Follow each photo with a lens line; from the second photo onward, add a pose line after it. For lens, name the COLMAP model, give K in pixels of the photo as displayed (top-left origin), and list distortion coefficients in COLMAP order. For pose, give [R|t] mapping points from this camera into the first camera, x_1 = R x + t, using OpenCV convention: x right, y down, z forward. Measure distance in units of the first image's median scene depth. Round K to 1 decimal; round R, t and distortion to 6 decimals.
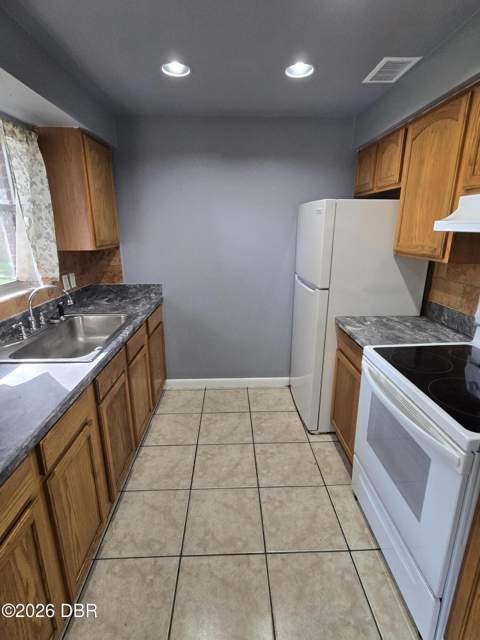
lens RADIAL K [[321.3, 0, 240.6], [0, 321.3, 318.8], [0, 0, 1]] dist [-0.003560, 0.001147]
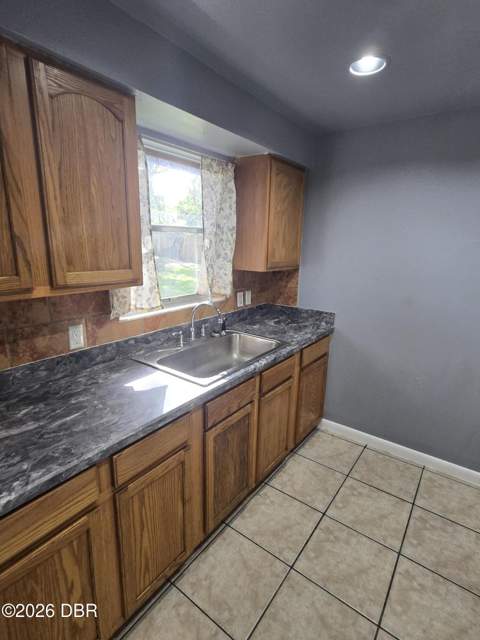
lens RADIAL K [[321.3, 0, 238.9], [0, 321.3, 319.0], [0, 0, 1]] dist [-0.003560, 0.001147]
pose [[0.778597, 0.161847, -0.606294, 0.125787], [-0.194073, 0.980906, 0.012621, -0.072453], [0.596760, 0.107839, 0.795140, 0.186967]]
